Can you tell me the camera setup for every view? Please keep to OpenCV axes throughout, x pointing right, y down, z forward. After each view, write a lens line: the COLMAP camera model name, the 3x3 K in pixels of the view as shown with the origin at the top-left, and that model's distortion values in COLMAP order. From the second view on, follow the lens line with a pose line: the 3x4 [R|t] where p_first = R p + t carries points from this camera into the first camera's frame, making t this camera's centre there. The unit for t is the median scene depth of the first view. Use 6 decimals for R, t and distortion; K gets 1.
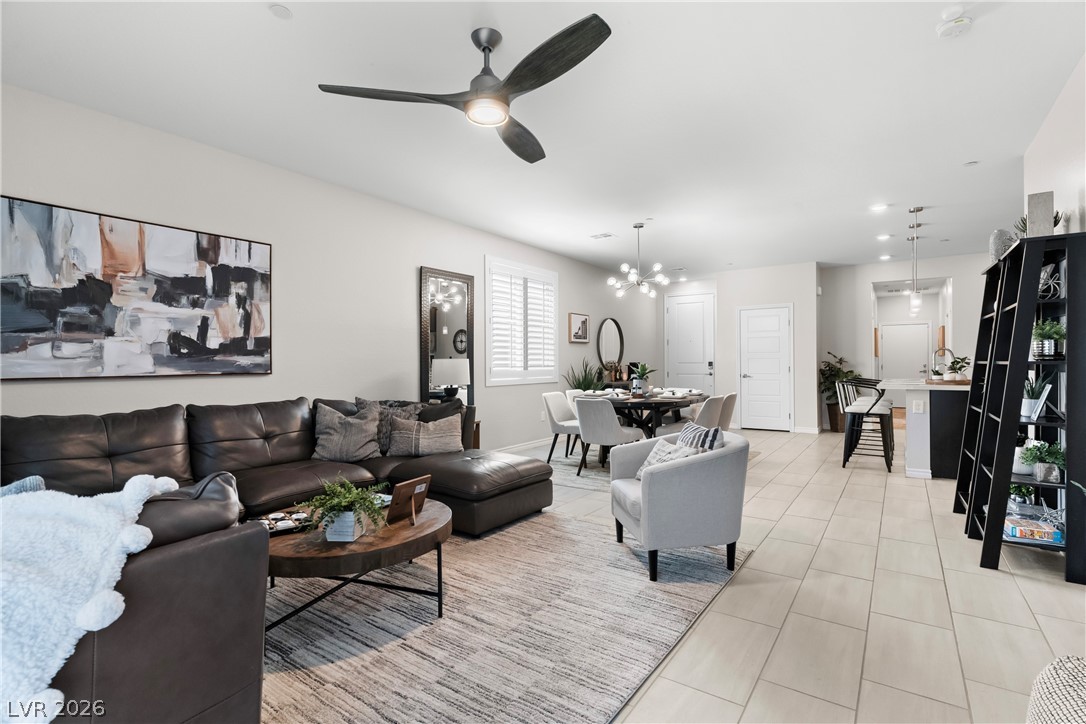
lens RADIAL K [[515.2, 0, 549.4], [0, 515.2, 360.4], [0, 0, 1]] dist [-0.000502, 0.000902]
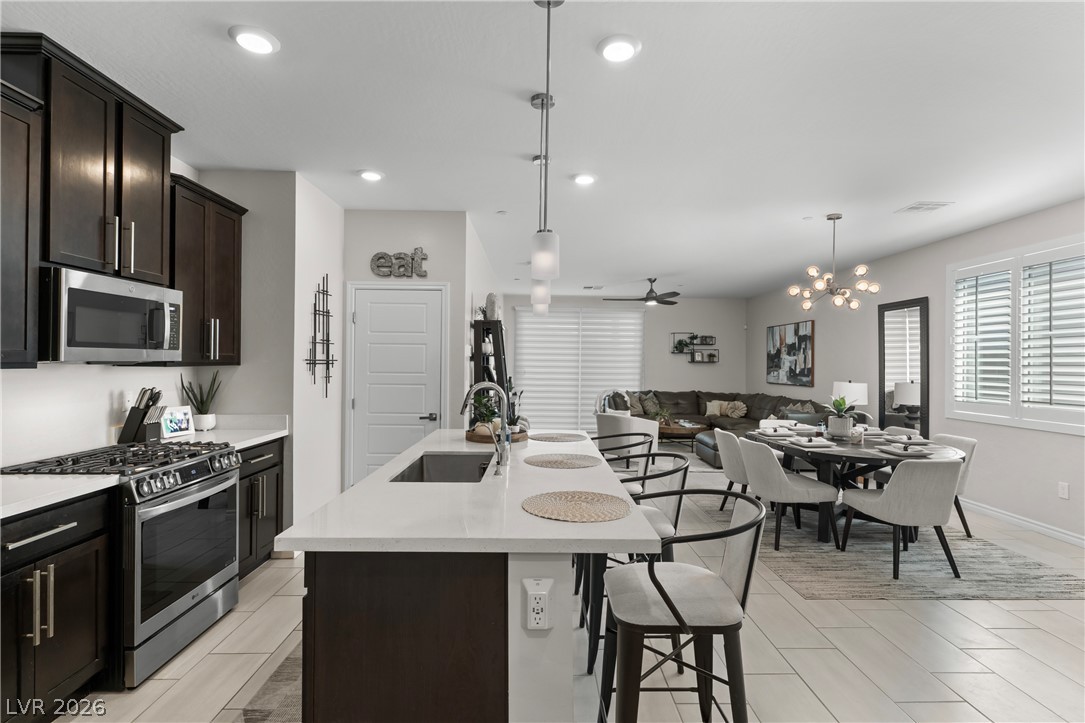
lens RADIAL K [[514.7, 0, 544.9], [0, 514.7, 363.6], [0, 0, 1]] dist [-0.000502, 0.000902]
pose [[-0.814104, -0.001265, -0.580718, 1.571518], [-0.001883, 0.999998, 0.000461, -0.066061], [0.580716, 0.001469, -0.814105, 2.218319]]
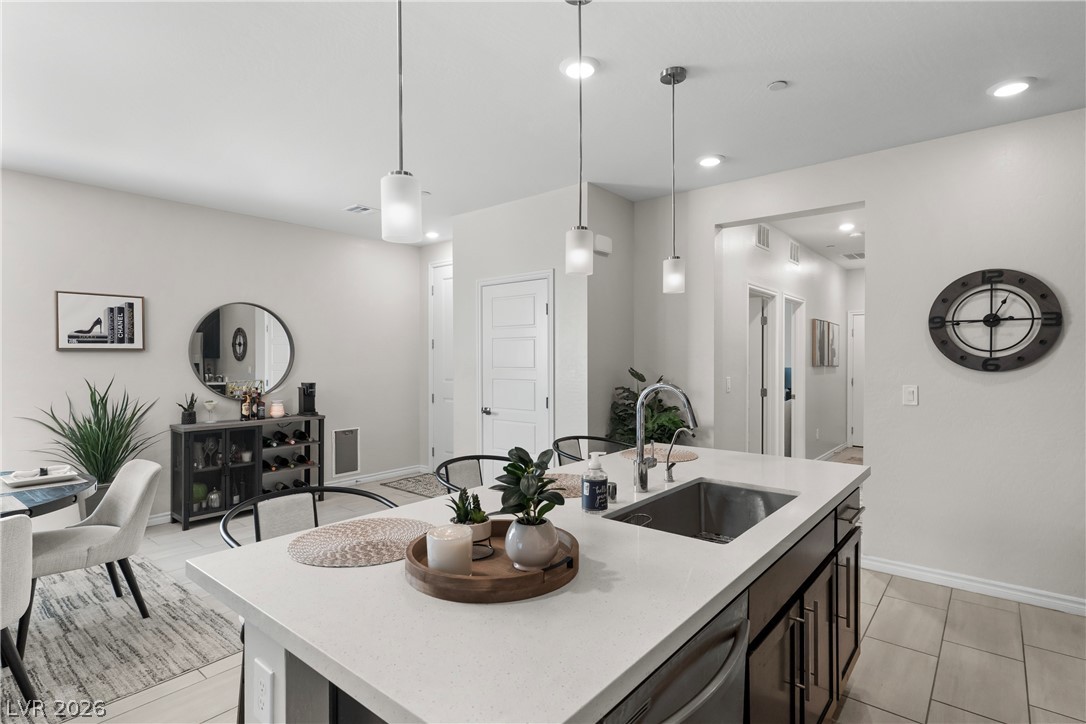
lens RADIAL K [[539.1, 0, 552.2], [0, 539.1, 361.1], [0, 0, 1]] dist [-0.002160, -0.000781]
pose [[0.996335, 0.003899, -0.085452, 1.184064], [-0.002749, 0.999904, 0.013577, -0.069416], [0.085497, -0.013293, 0.996250, 1.105362]]
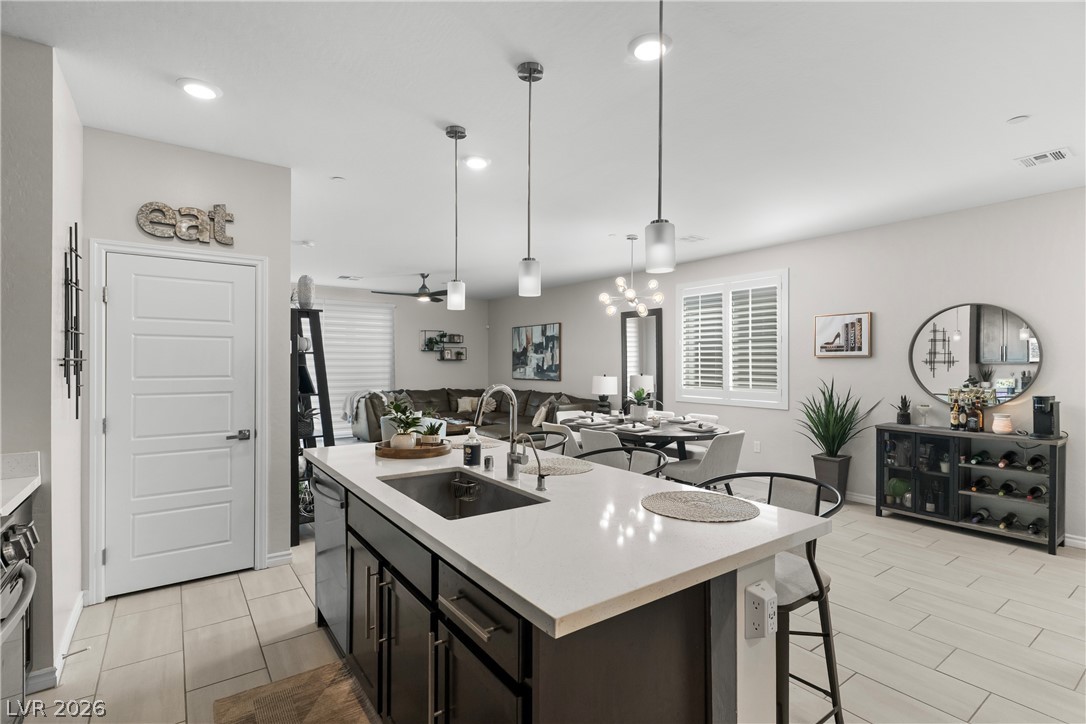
lens RADIAL K [[515.2, 0, 543.6], [0, 515.2, 363.6], [0, 0, 1]] dist [-0.000502, 0.000902]
pose [[-0.334841, 0.007097, -0.942248, 1.763562], [0.004802, 0.999972, 0.005825, -0.067921], [0.942262, -0.002574, -0.334865, 1.867151]]
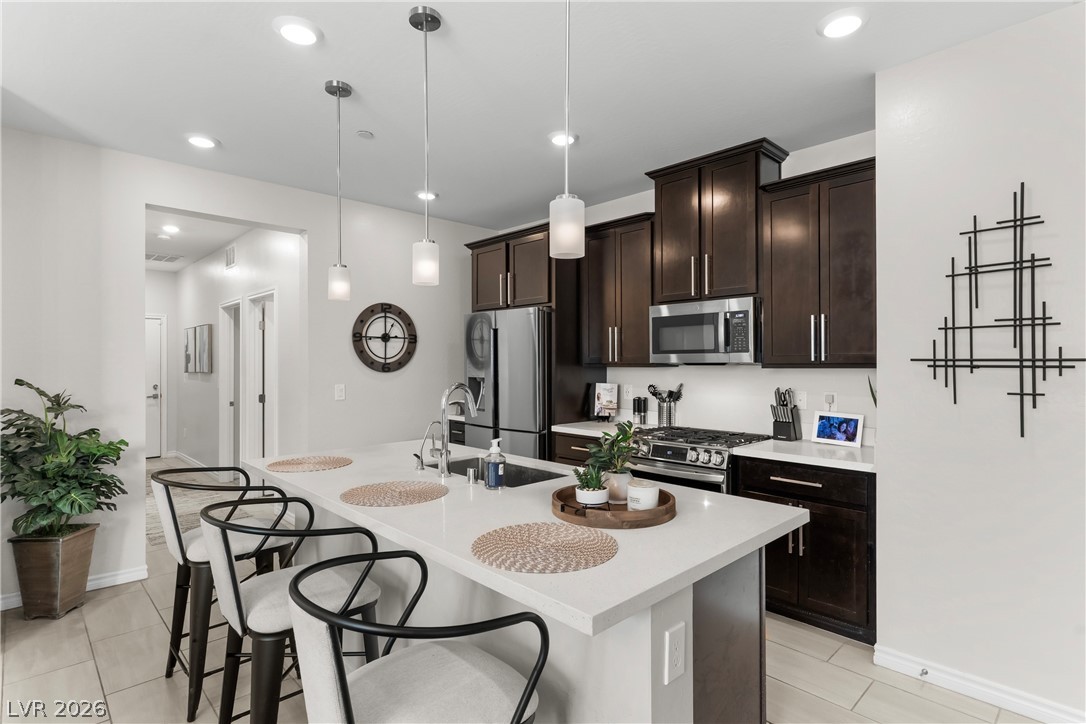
lens RADIAL K [[539.1, 0, 546.3], [0, 539.1, 363.1], [0, 0, 1]] dist [-0.002160, -0.000781]
pose [[0.195838, 0.000367, 0.980636, 0.634621], [-0.003882, 0.999992, 0.000401, -0.066559], [-0.980629, -0.003886, 0.195838, 1.403492]]
